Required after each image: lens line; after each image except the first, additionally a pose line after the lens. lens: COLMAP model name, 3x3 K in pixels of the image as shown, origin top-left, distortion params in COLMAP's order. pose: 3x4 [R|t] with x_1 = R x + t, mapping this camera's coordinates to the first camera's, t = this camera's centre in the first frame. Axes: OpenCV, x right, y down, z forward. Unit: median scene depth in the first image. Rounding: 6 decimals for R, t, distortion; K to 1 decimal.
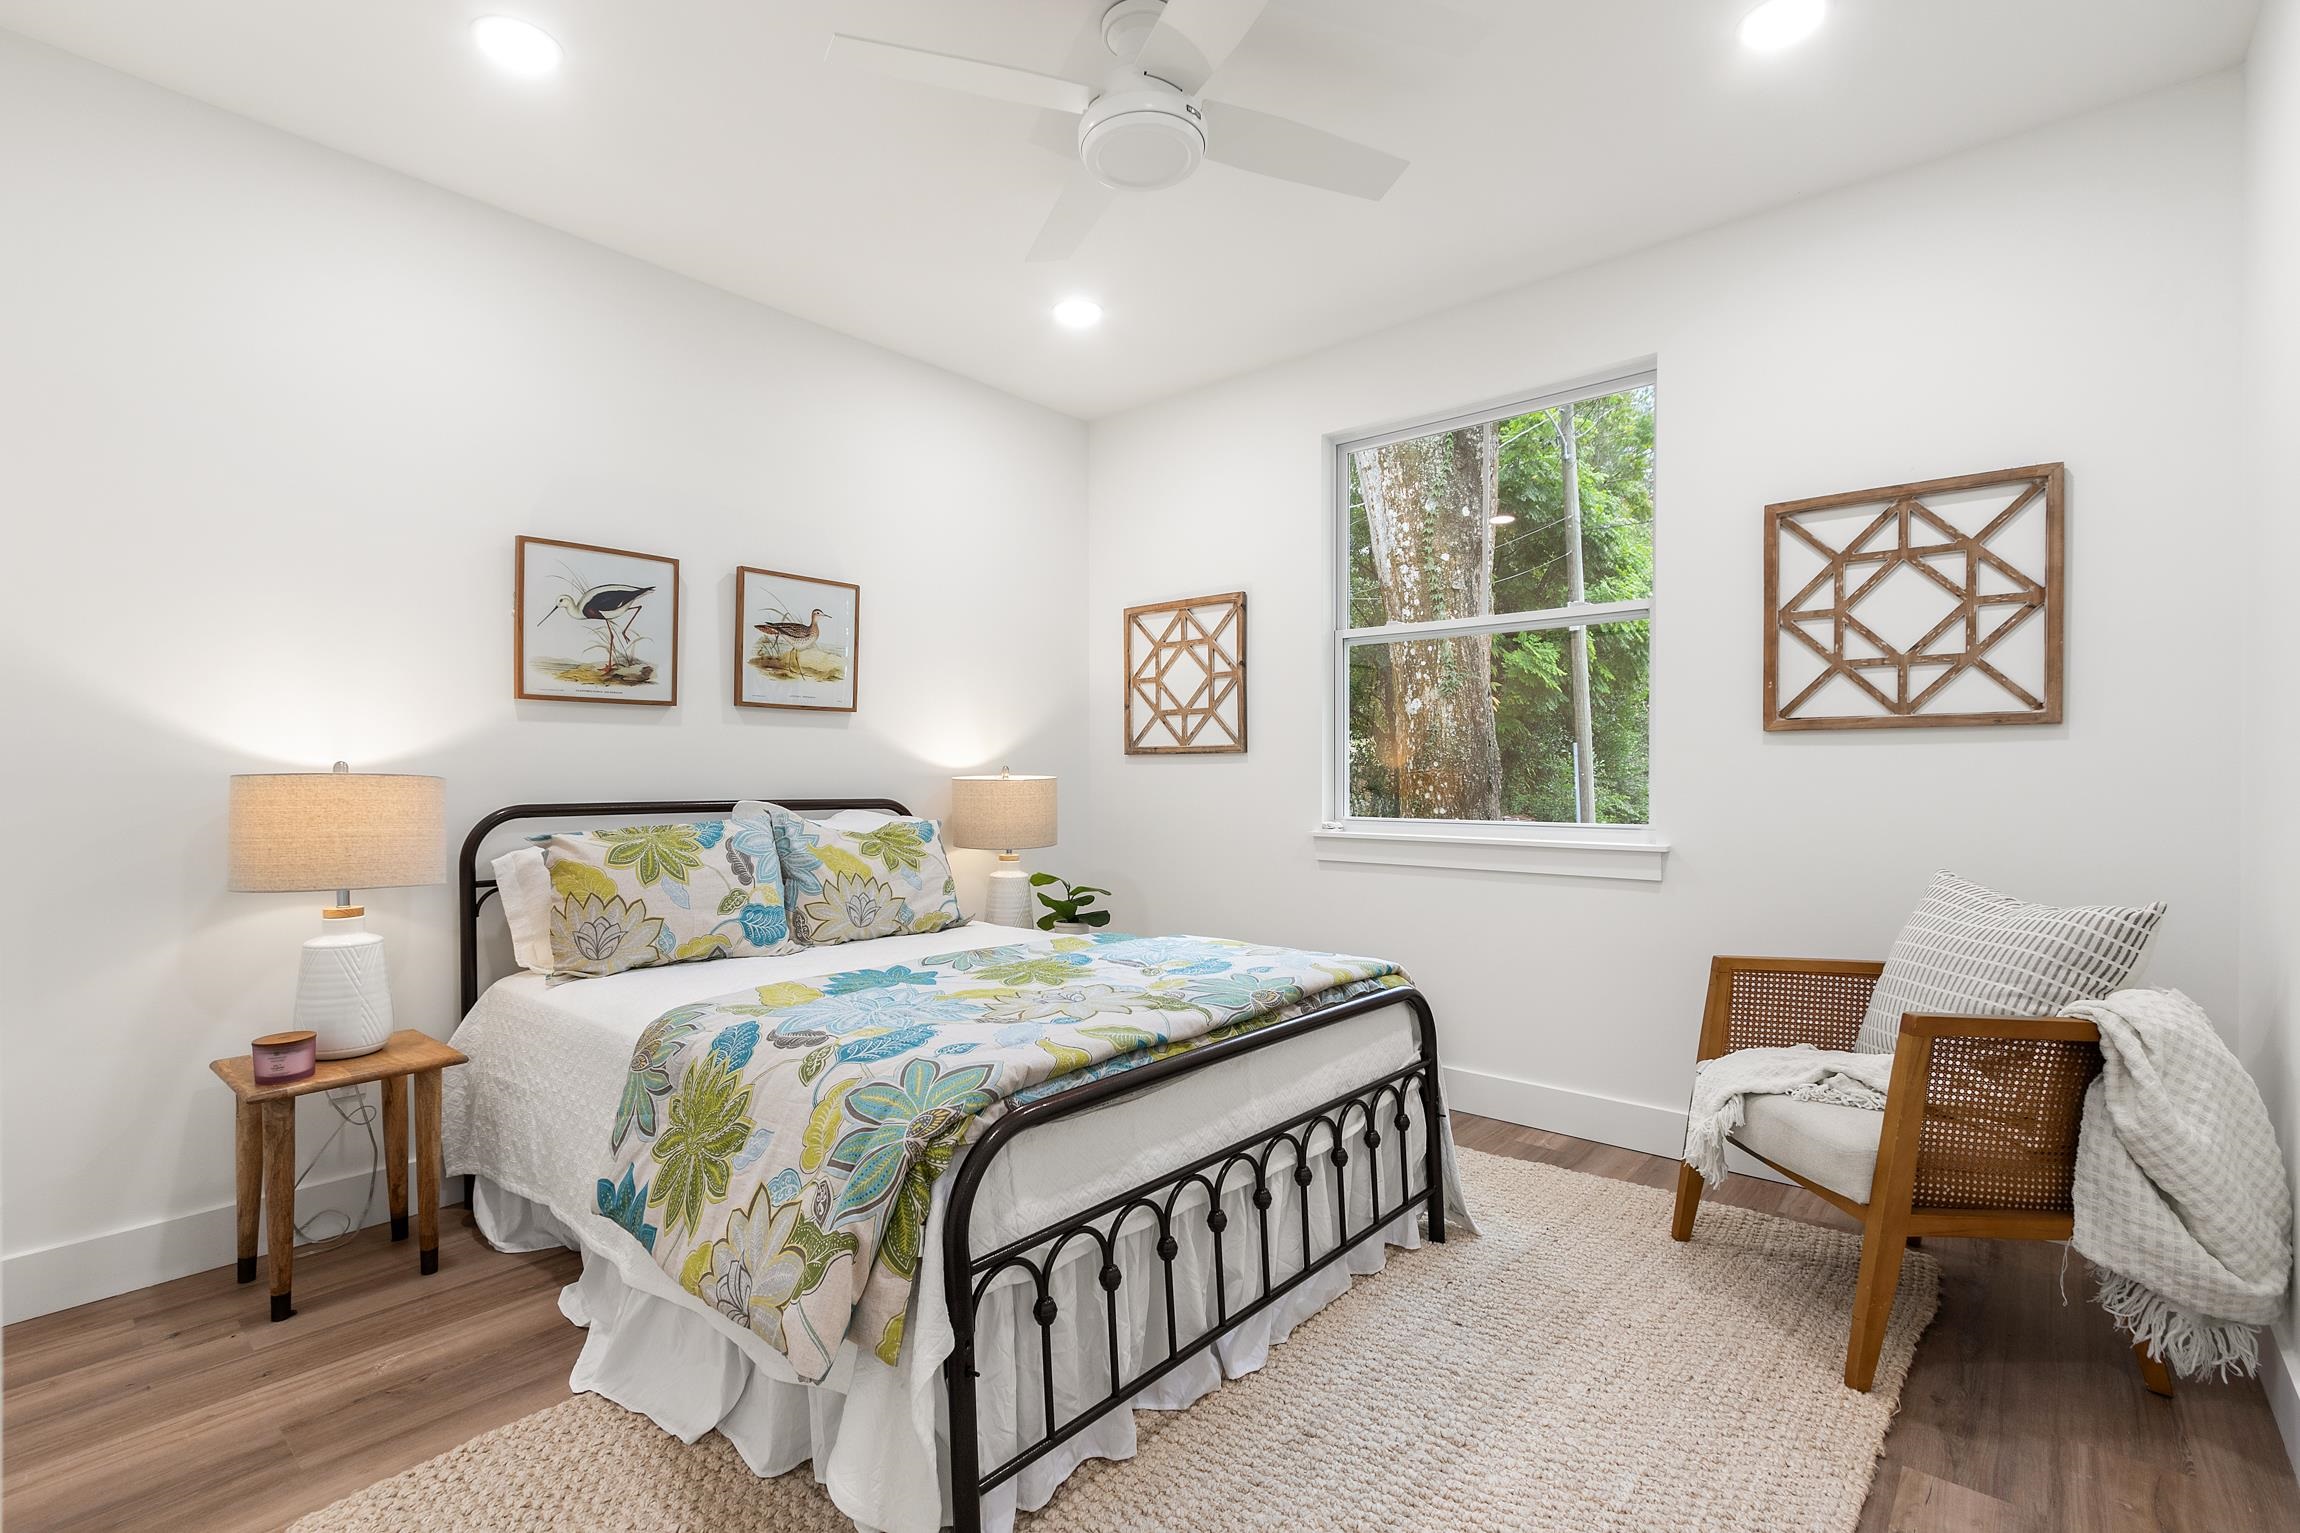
lens RADIAL K [[1086.3, 0, 1121.0], [0, 1086.3, 778.7], [0, 0, 1]] dist [0.000905, -0.000122]
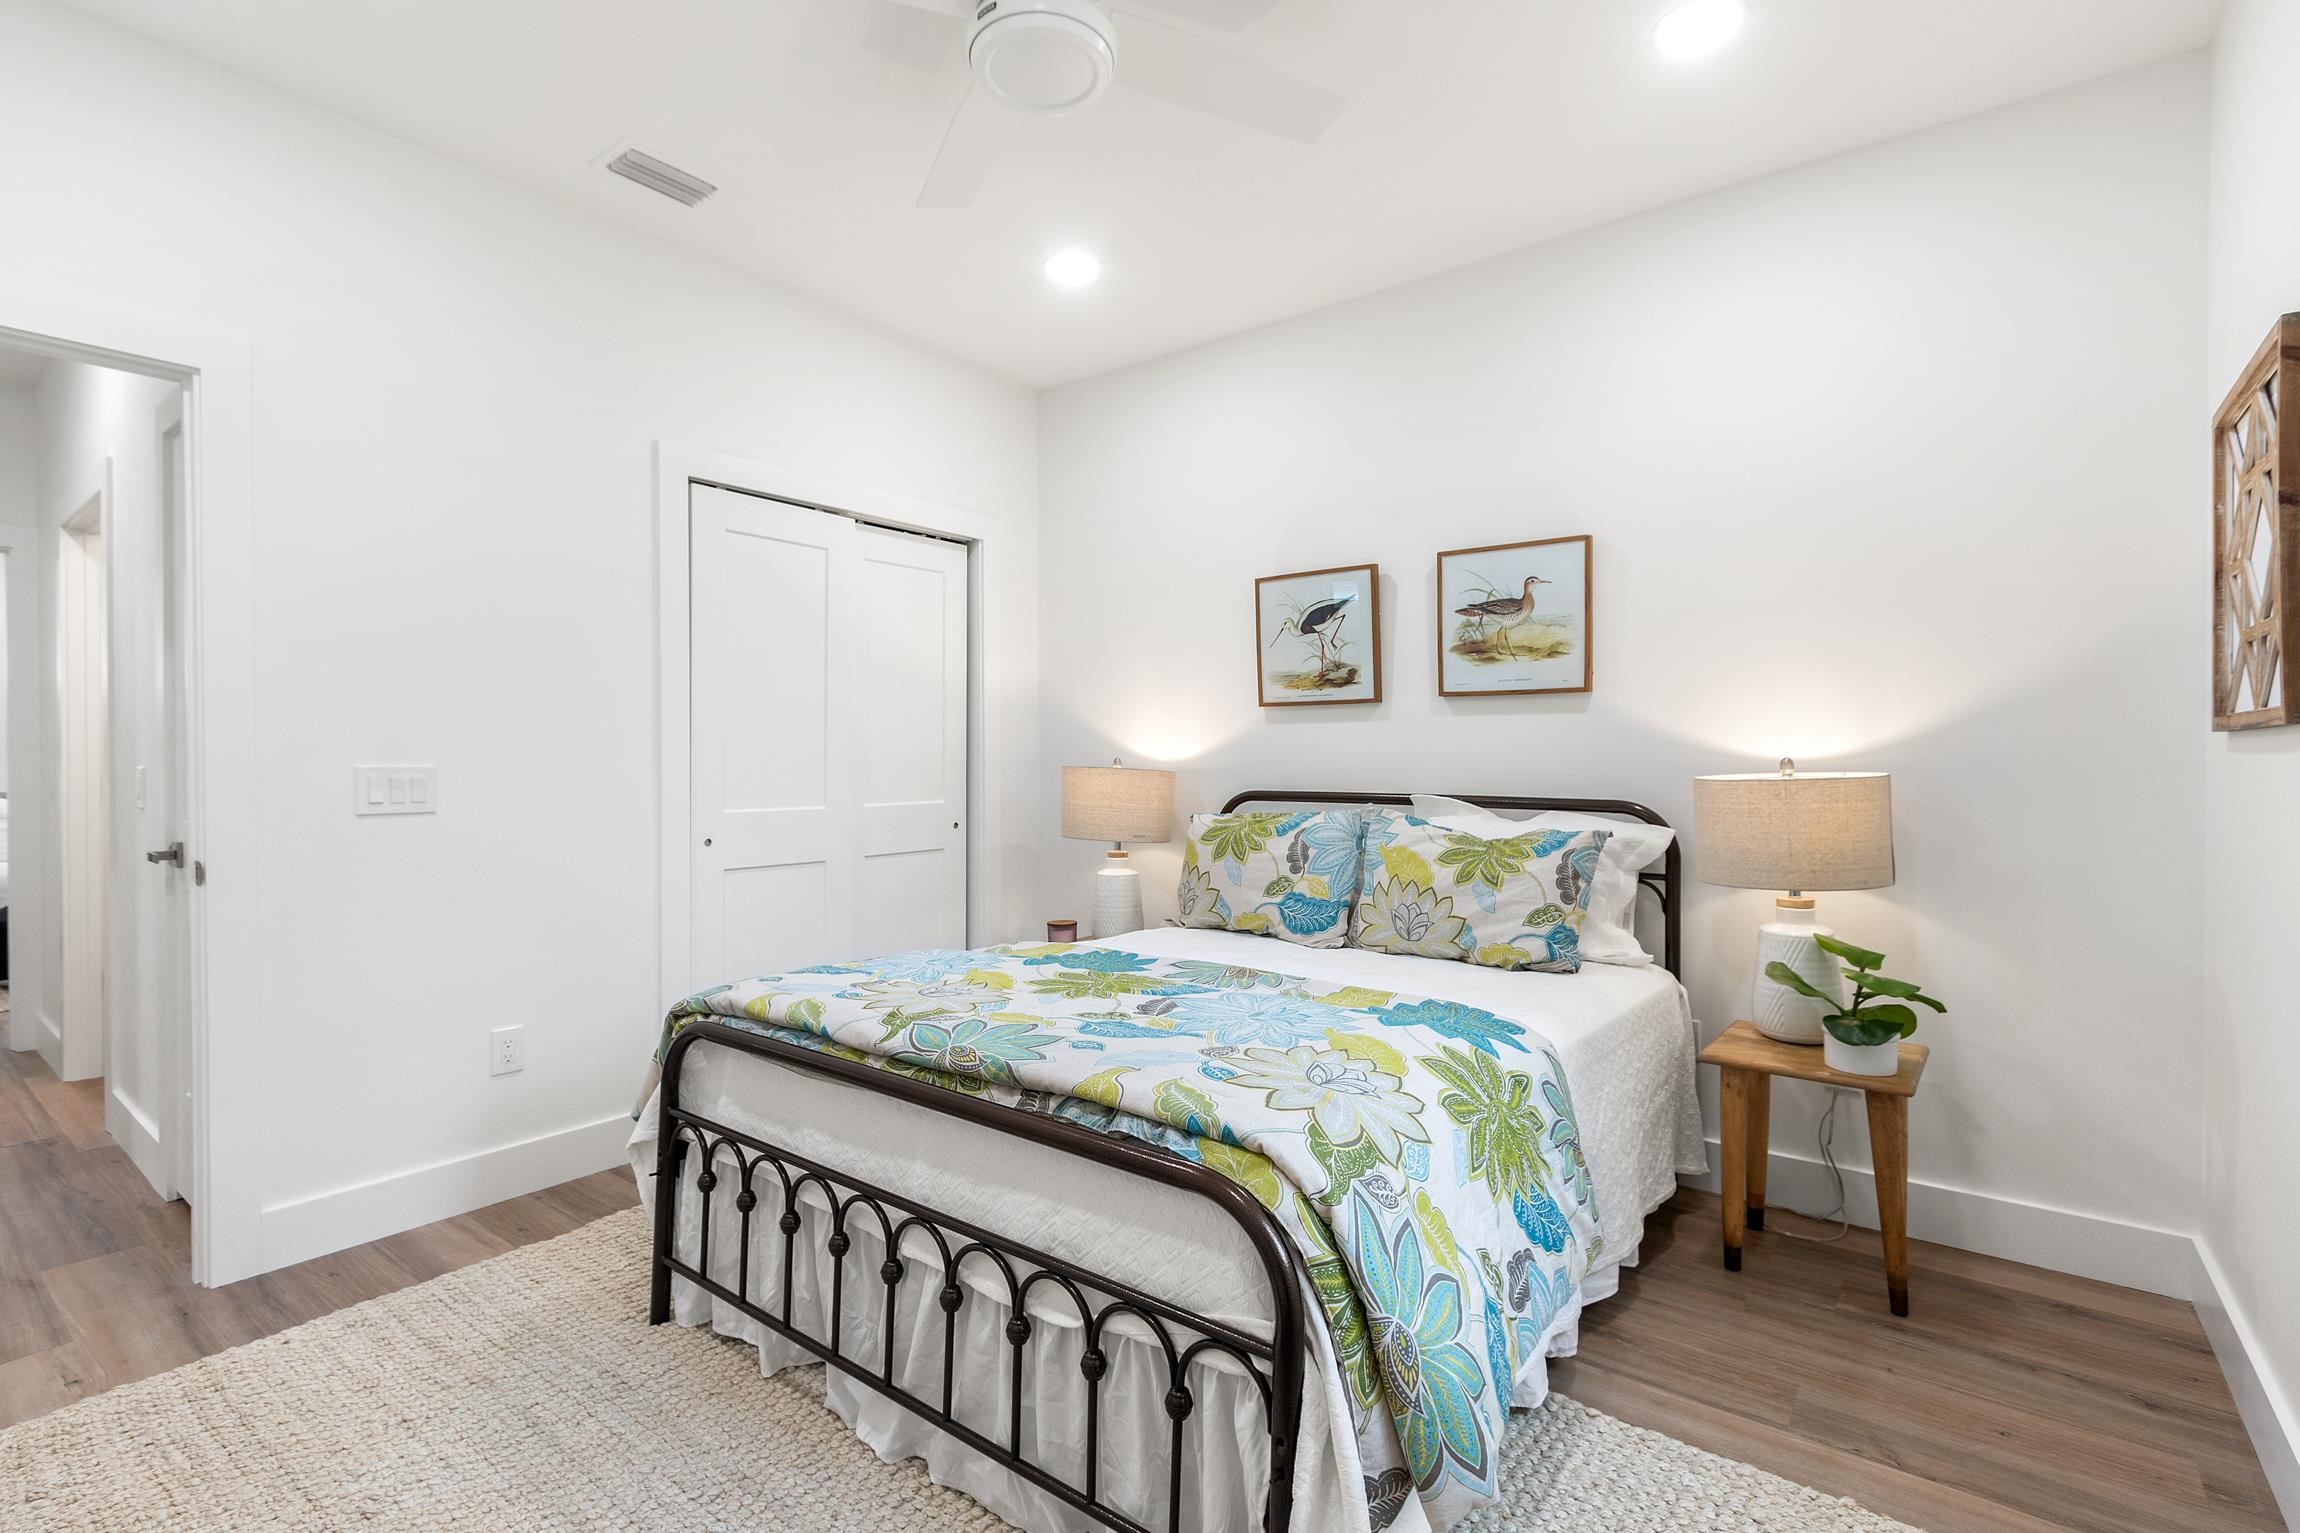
lens RADIAL K [[1073.0, 0, 1150.0], [0, 1073.0, 766.5], [0, 0, 1]] dist [0.002472, 0.000648]
pose [[0.046520, 0.010033, -0.998867, 0.640419], [-0.002438, 0.999948, 0.009930, -0.015098], [0.998914, 0.001974, 0.046542, 0.754158]]
